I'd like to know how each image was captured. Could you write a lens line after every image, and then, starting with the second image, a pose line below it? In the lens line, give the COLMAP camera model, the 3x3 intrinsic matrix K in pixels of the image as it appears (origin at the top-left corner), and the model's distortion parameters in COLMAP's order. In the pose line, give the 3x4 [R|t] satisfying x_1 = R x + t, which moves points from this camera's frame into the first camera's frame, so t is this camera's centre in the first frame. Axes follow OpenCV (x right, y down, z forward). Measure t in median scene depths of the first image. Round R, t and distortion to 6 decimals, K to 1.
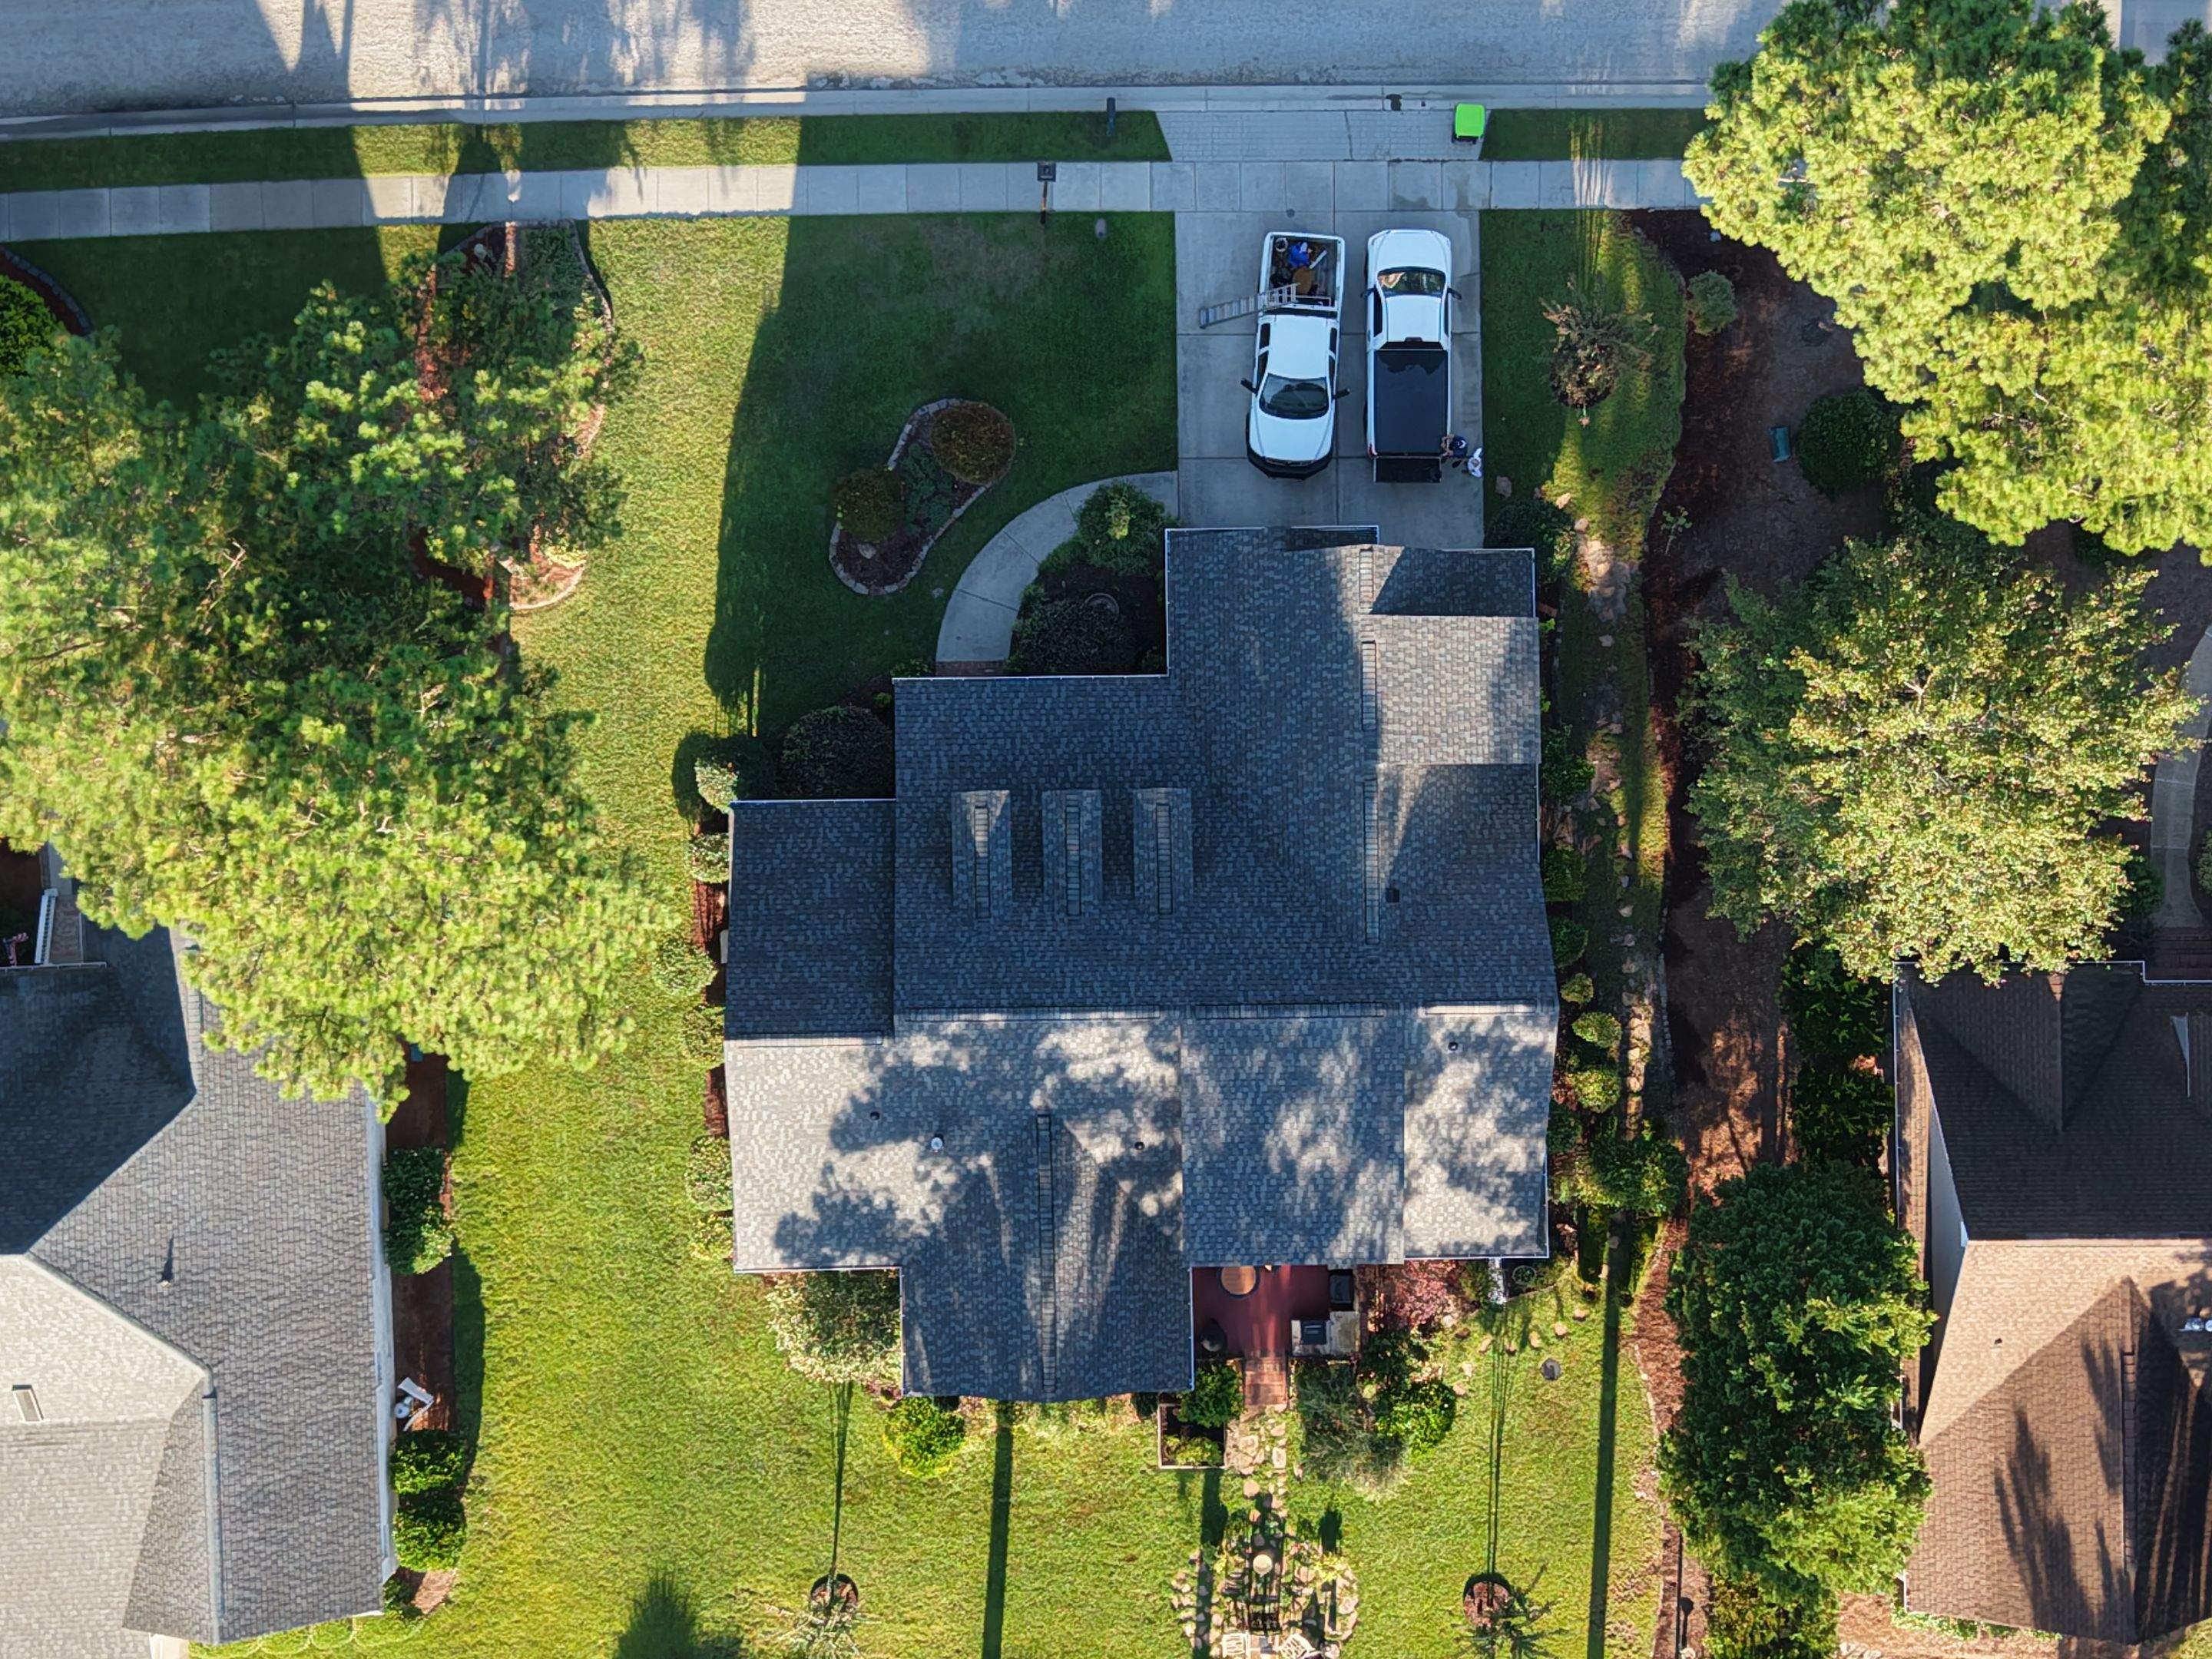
lens RADIAL K [[3510.3, 0, 1114.2], [0, 3510.3, 839.1], [0, 0, 1]] dist [0.196421, 0.033872]
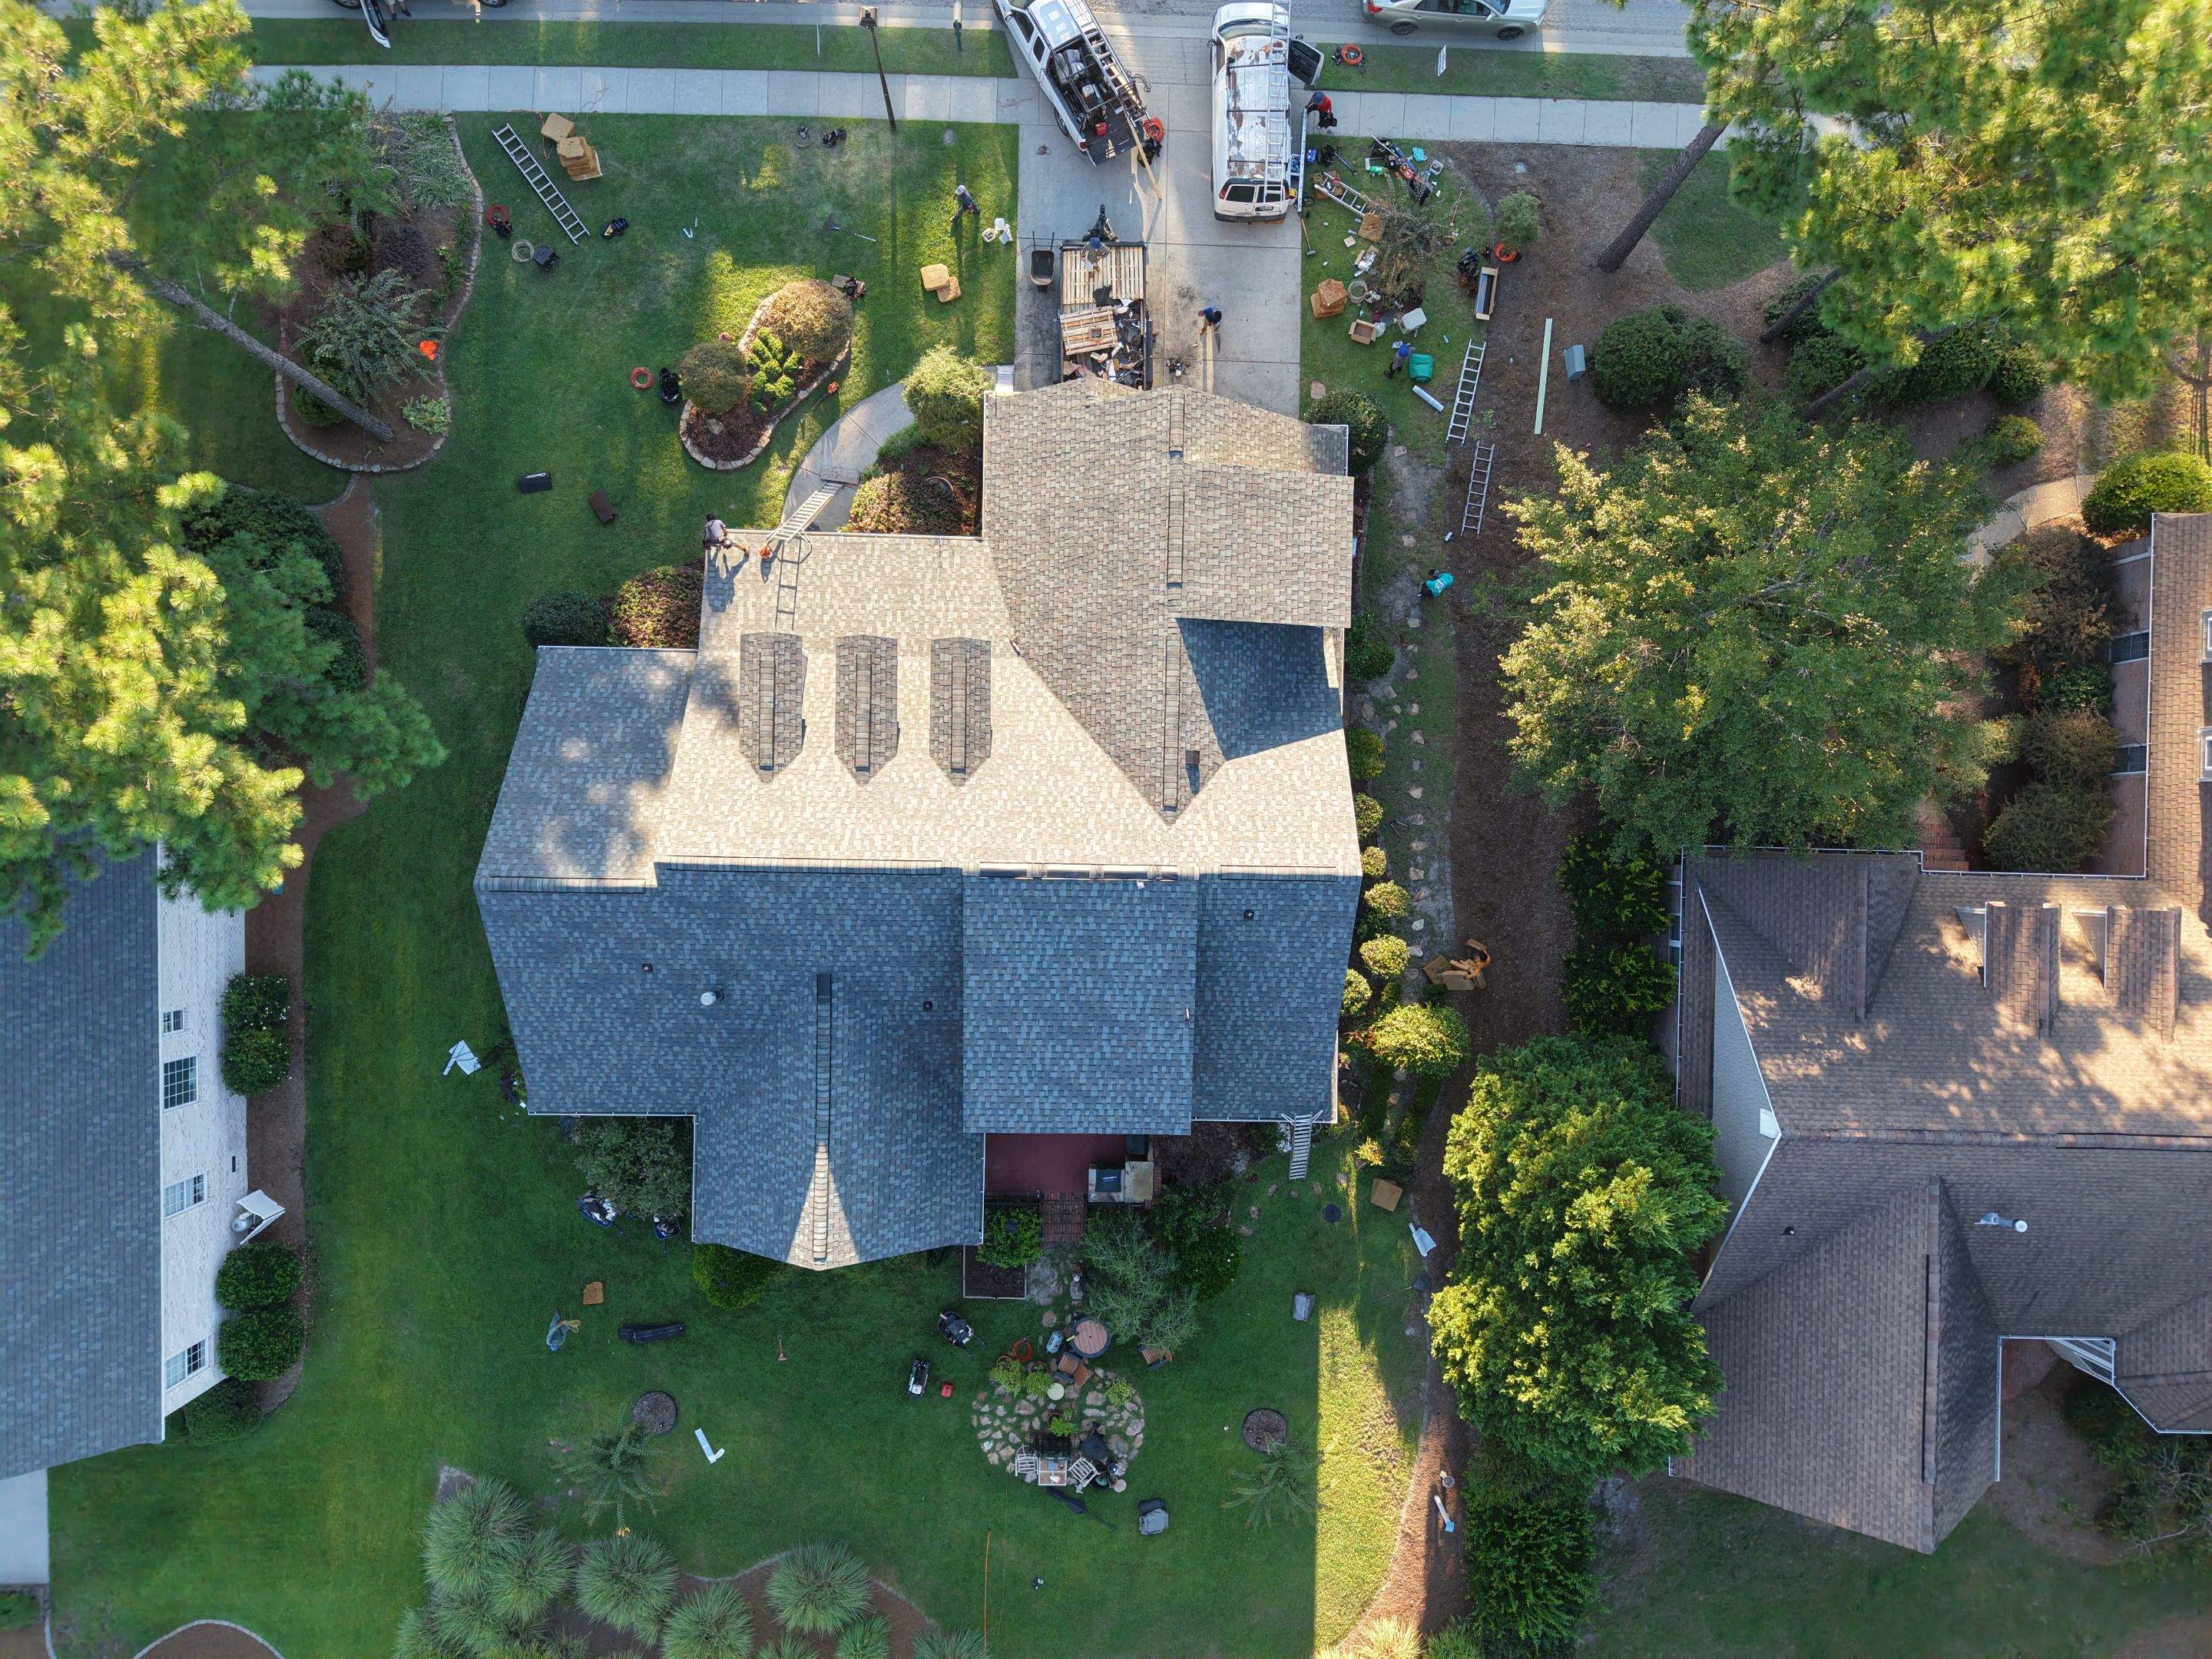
lens RADIAL K [[1540.5, 0, 1106.0], [0, 1540.5, 829.5], [0, 0, 1]] dist [0.055660, -0.006254]
pose [[0.999327, 0.033817, -0.014243, 0.060683], [-0.033860, 0.999423, -0.002760, 0.038054], [0.014142, 0.003241, 0.999895, 0.558486]]
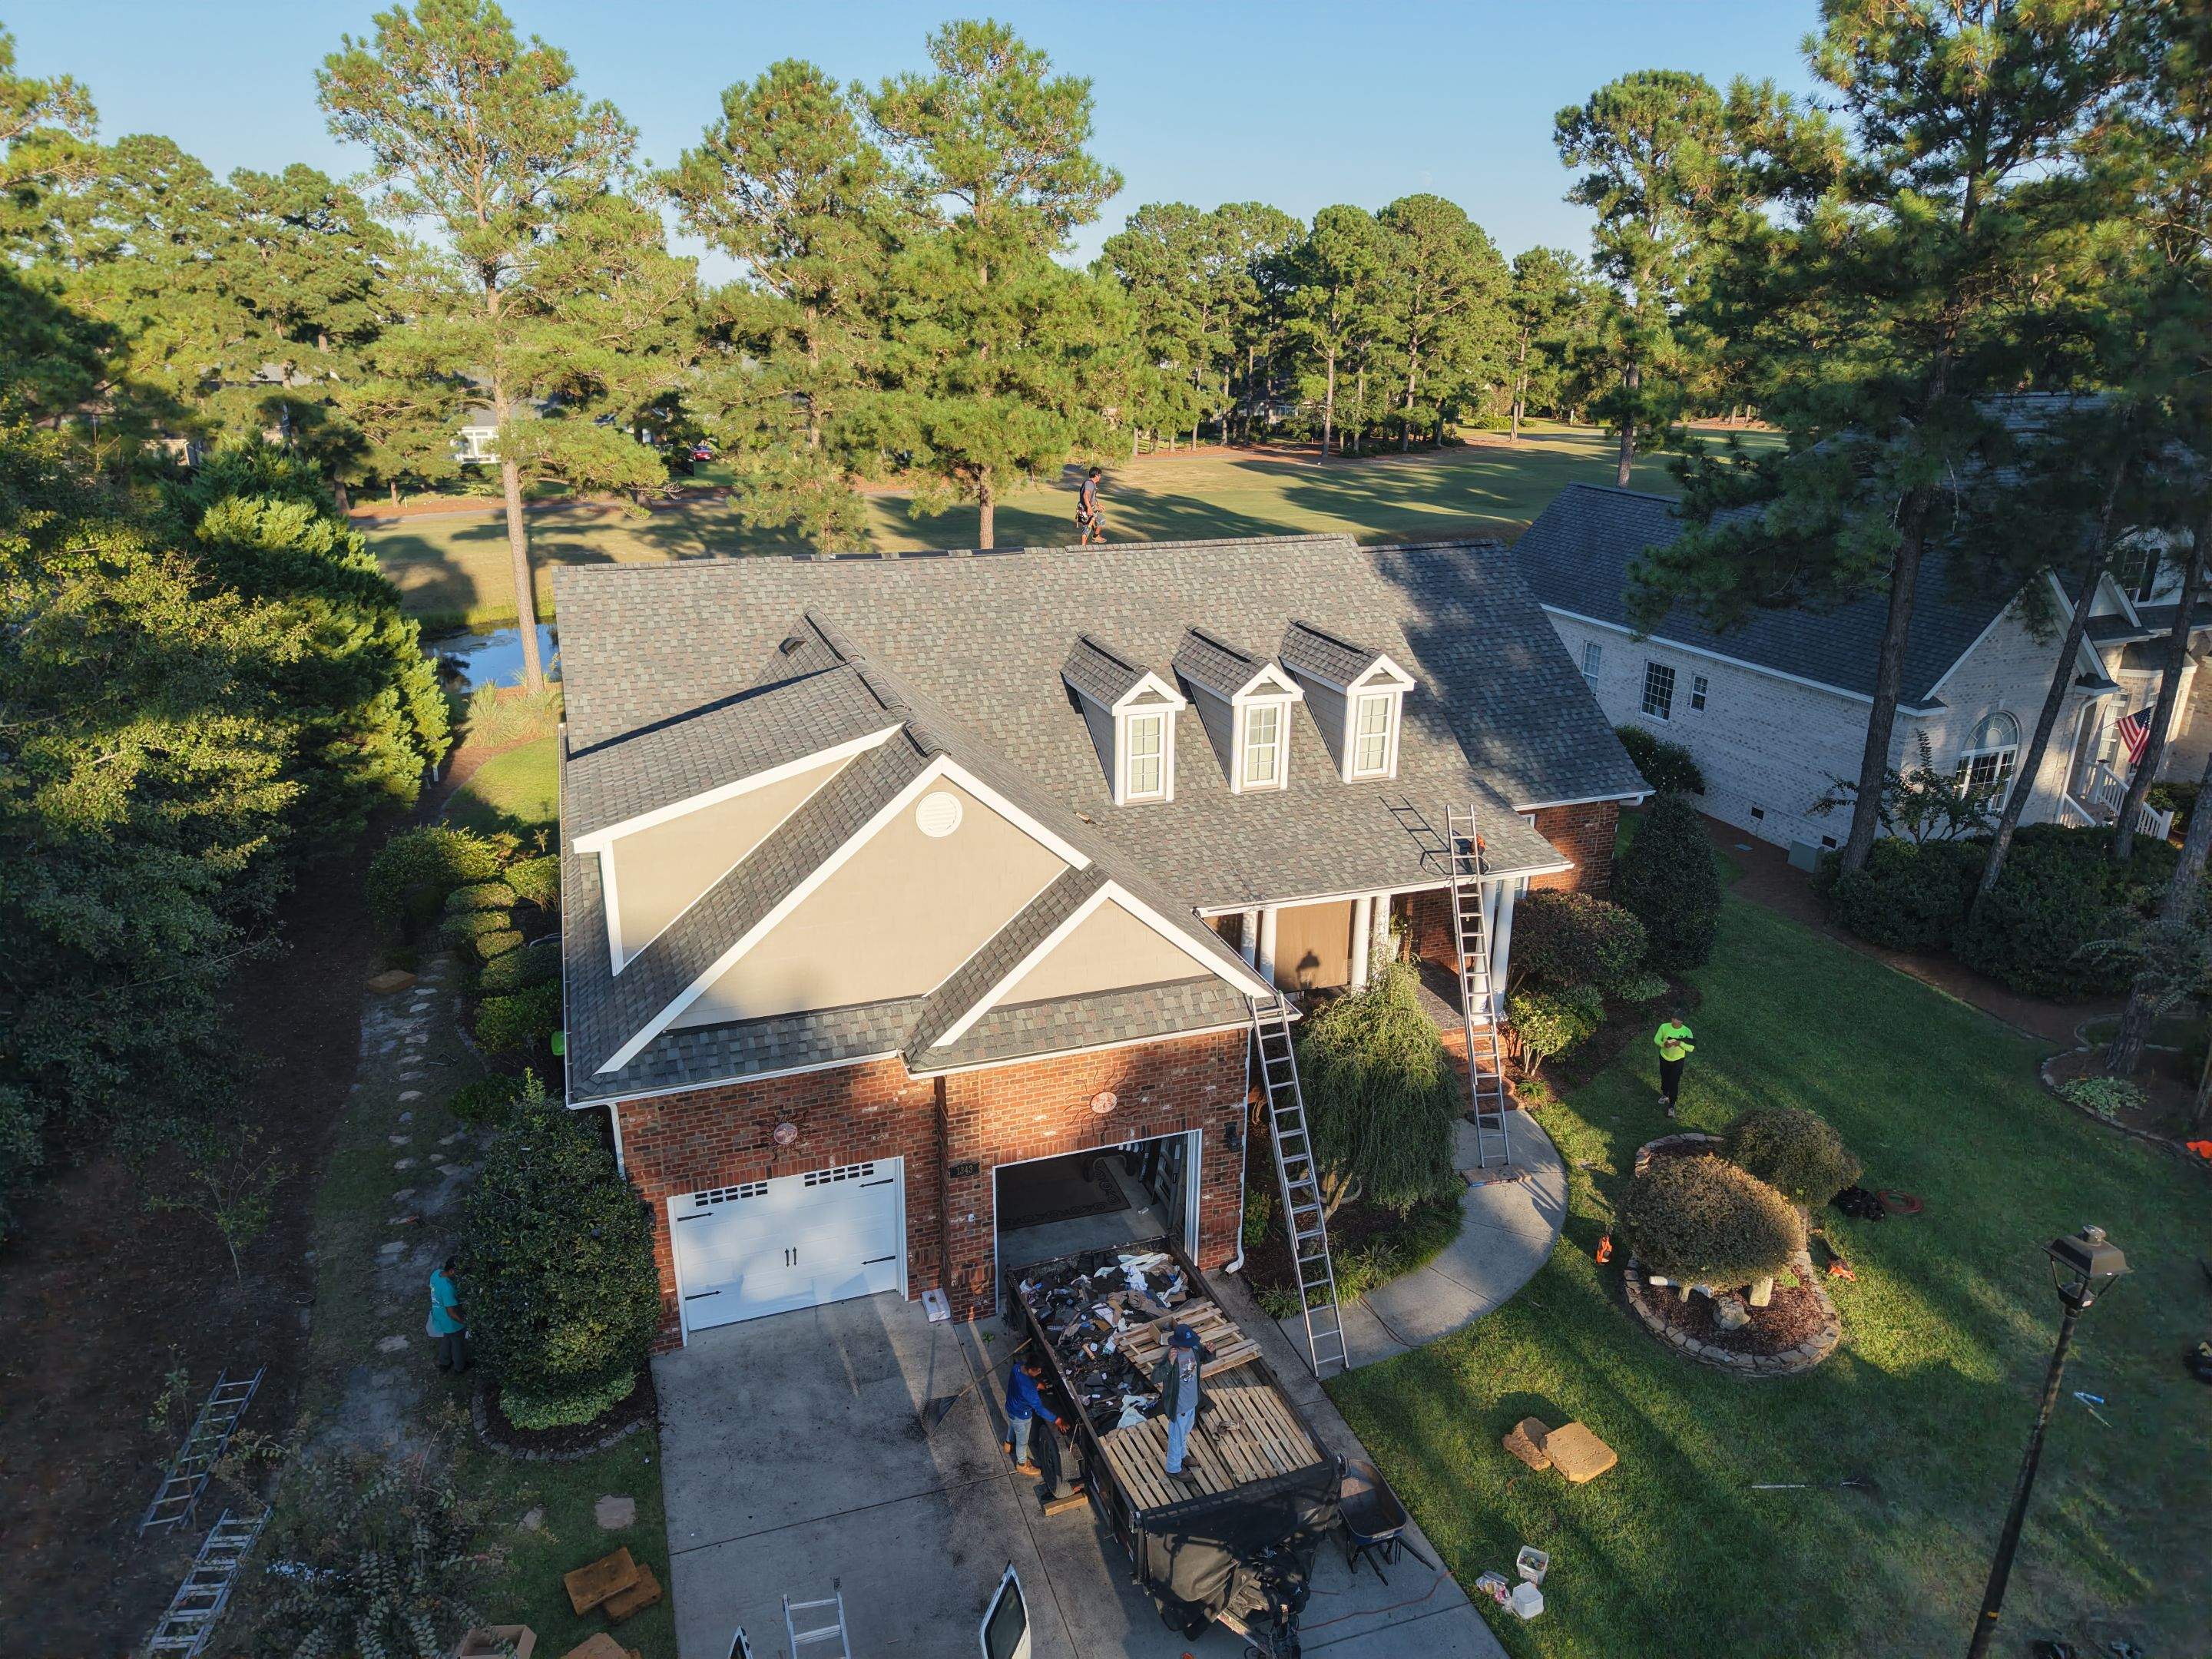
lens RADIAL K [[1465.8, 0, 1098.7], [0, 1465.8, 833.0], [0, 0, 1]] dist [0.084777, -0.109138]
pose [[-0.948316, 0.055968, -0.312353, 0.112837], [-0.314162, -0.304267, 0.899291, -0.270274], [-0.044707, 0.950941, 0.306124, 0.911724]]
